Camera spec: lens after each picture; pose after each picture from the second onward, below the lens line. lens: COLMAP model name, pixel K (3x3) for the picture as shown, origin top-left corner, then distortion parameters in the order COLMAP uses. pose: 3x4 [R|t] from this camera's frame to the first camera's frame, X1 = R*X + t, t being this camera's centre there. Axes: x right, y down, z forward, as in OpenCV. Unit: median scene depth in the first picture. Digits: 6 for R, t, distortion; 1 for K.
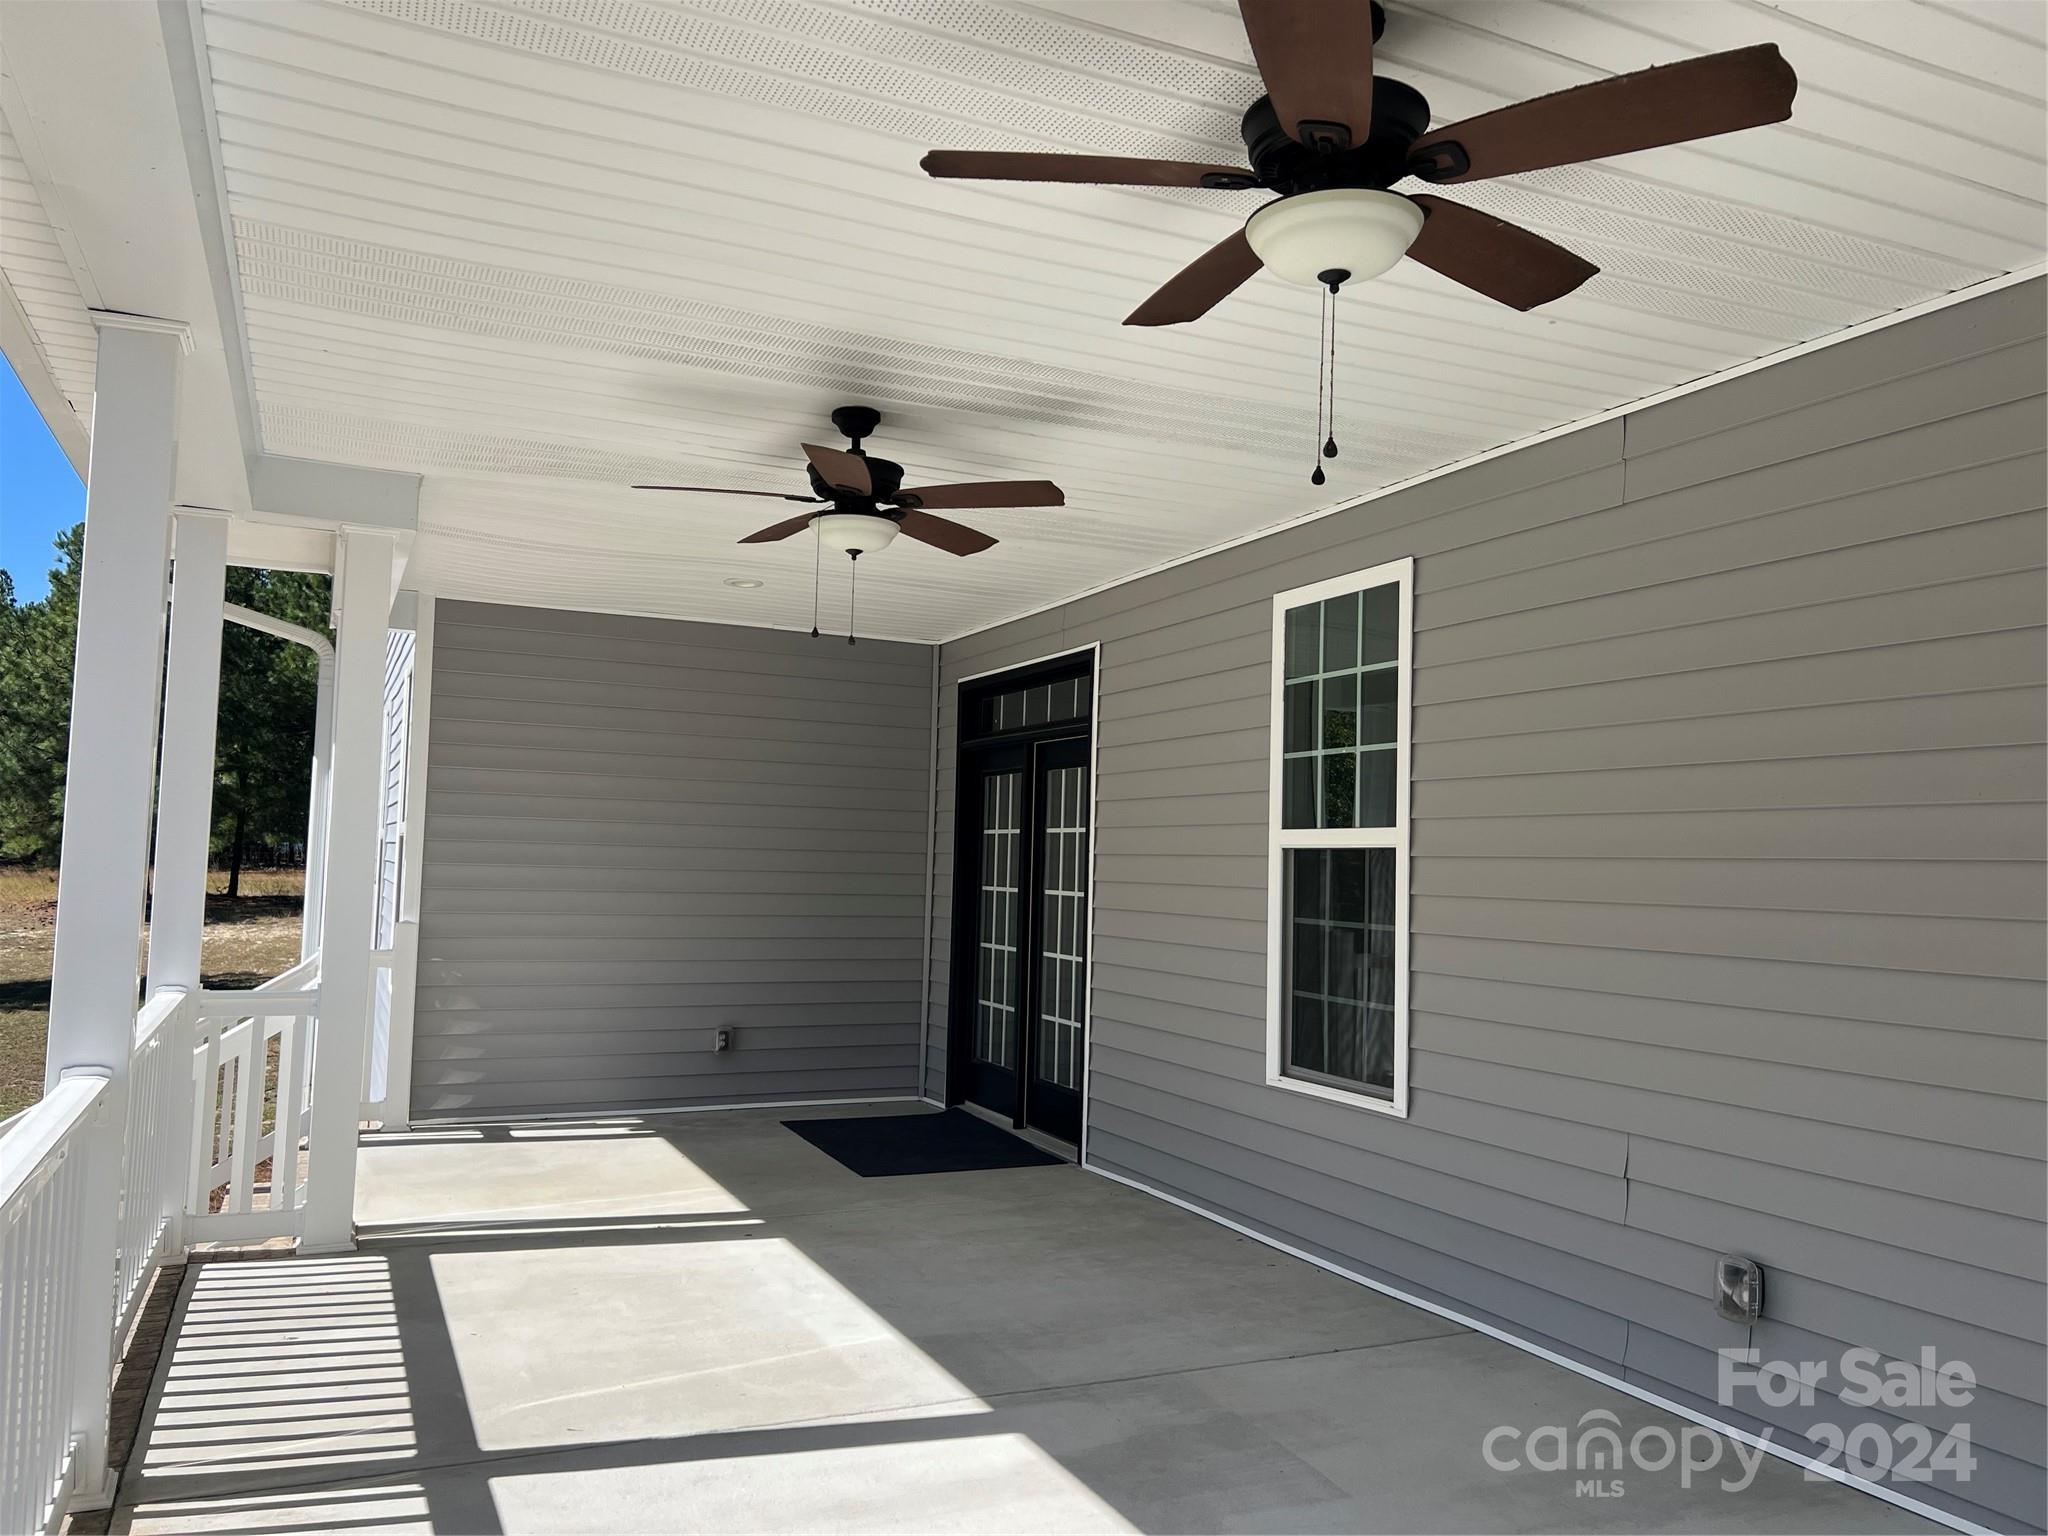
lens RADIAL K [[1542.7, 0, 1014.9], [0, 1542.7, 764.8], [0, 0, 1]] dist [0.044543, -0.042324]
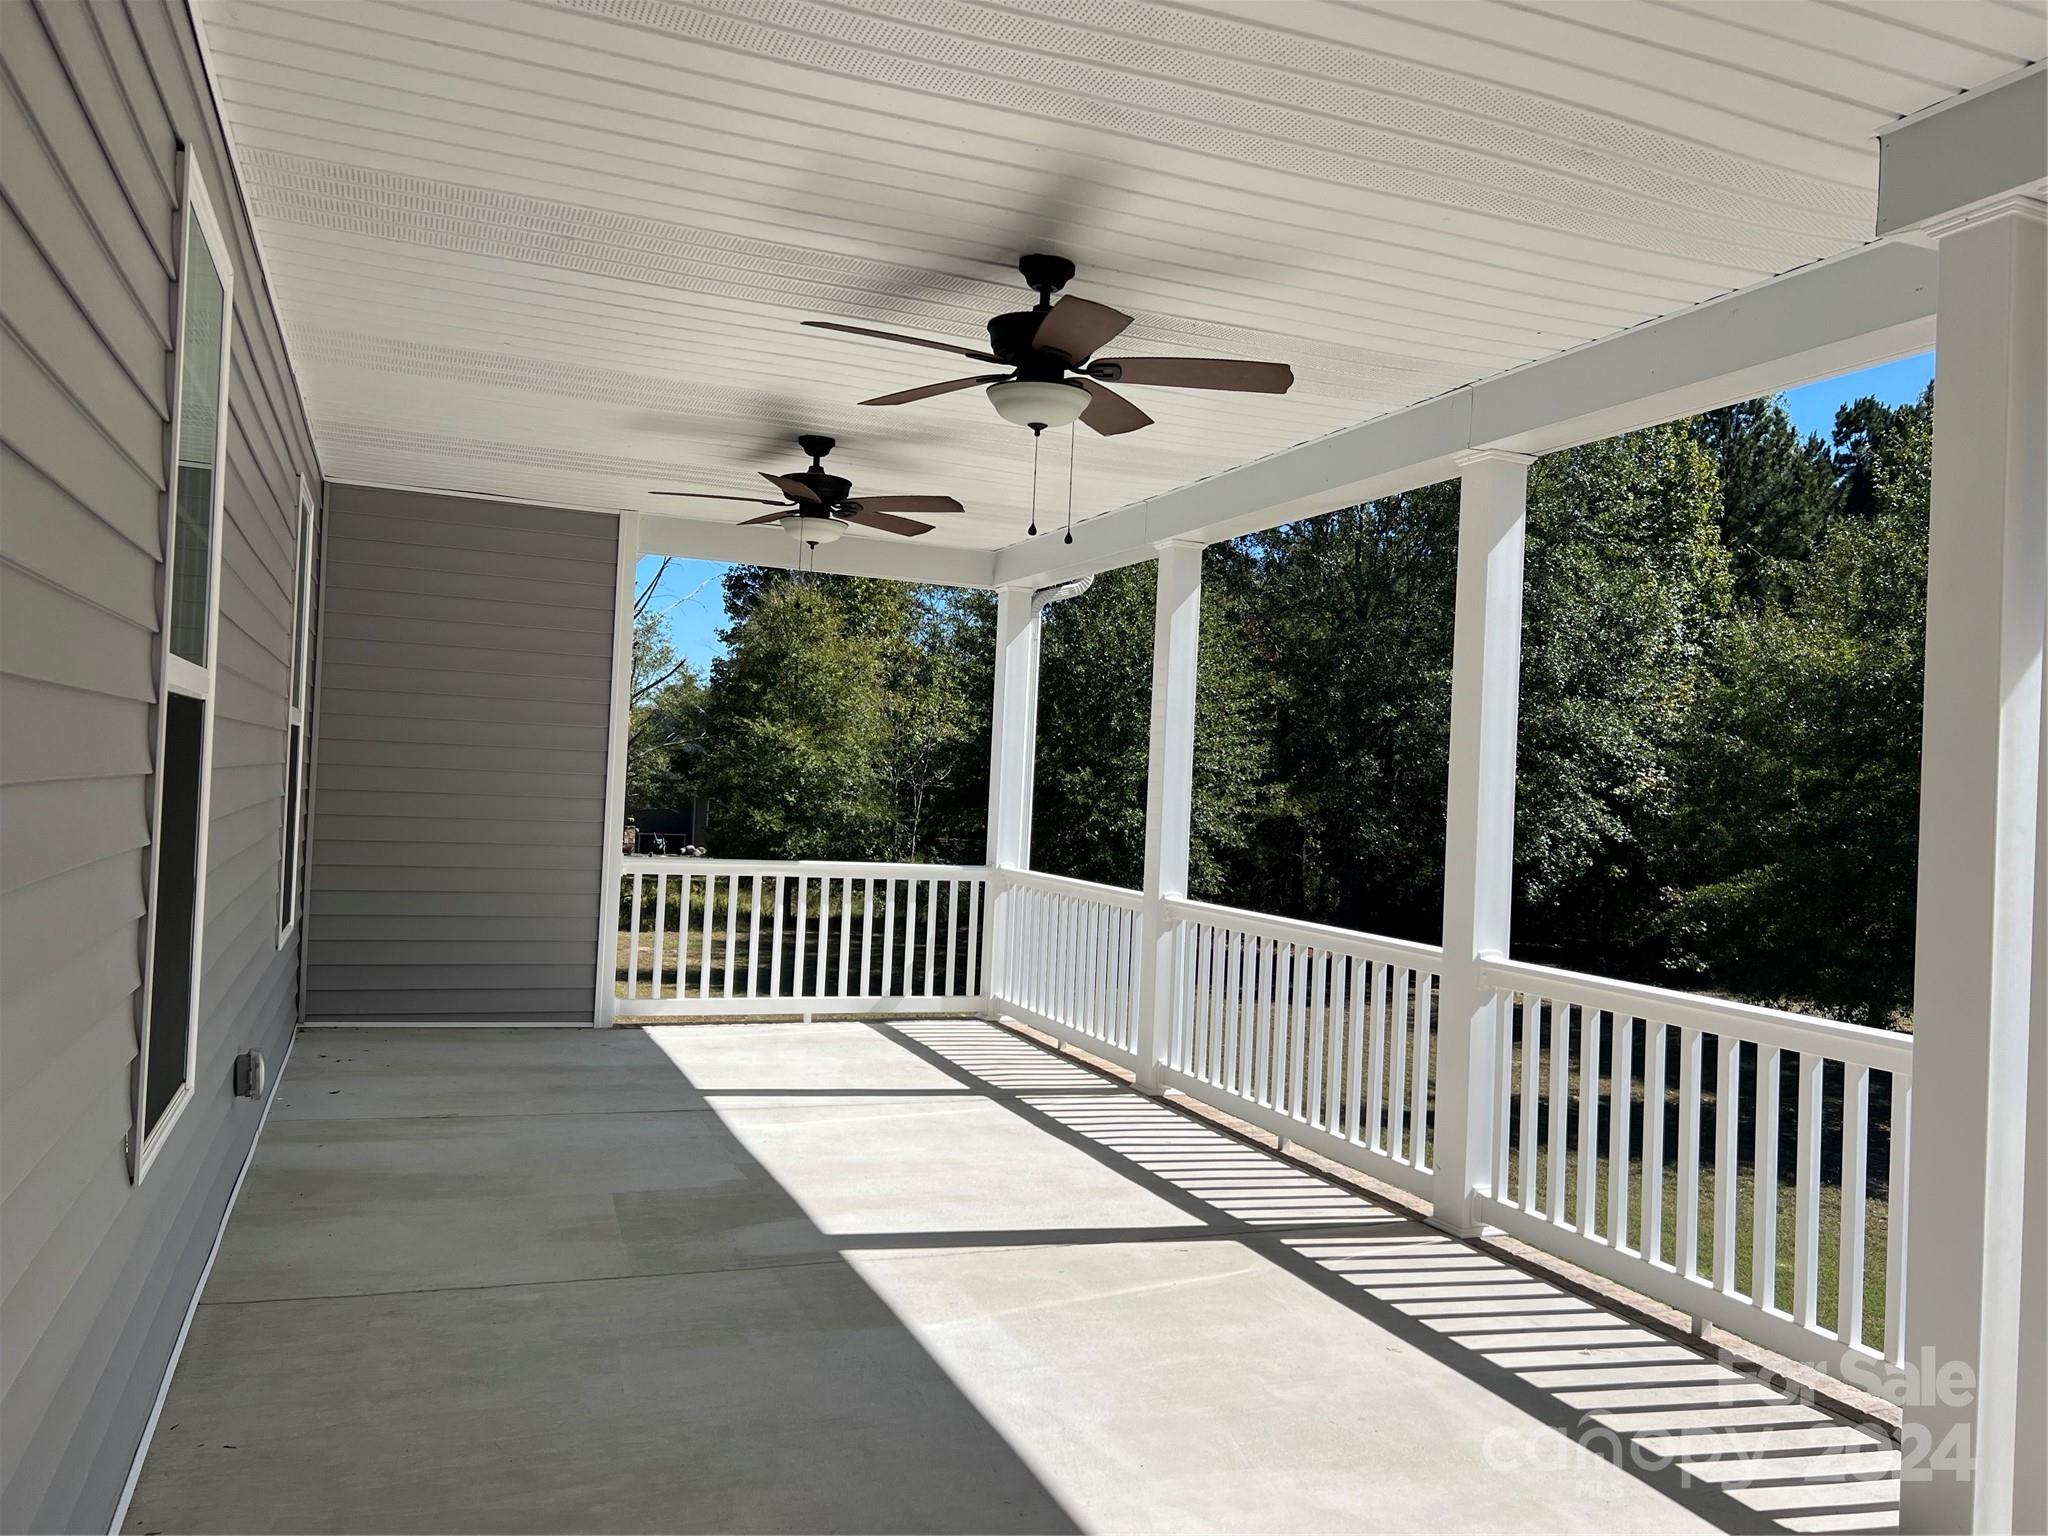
lens RADIAL K [[1542.7, 0, 1014.9], [0, 1542.7, 764.8], [0, 0, 1]] dist [0.044543, -0.042324]
pose [[-0.996131, -0.074708, 0.046276, -0.163744], [-0.078090, 0.994029, -0.076211, 0.133992], [-0.040306, -0.079530, -0.996017, 2.088062]]
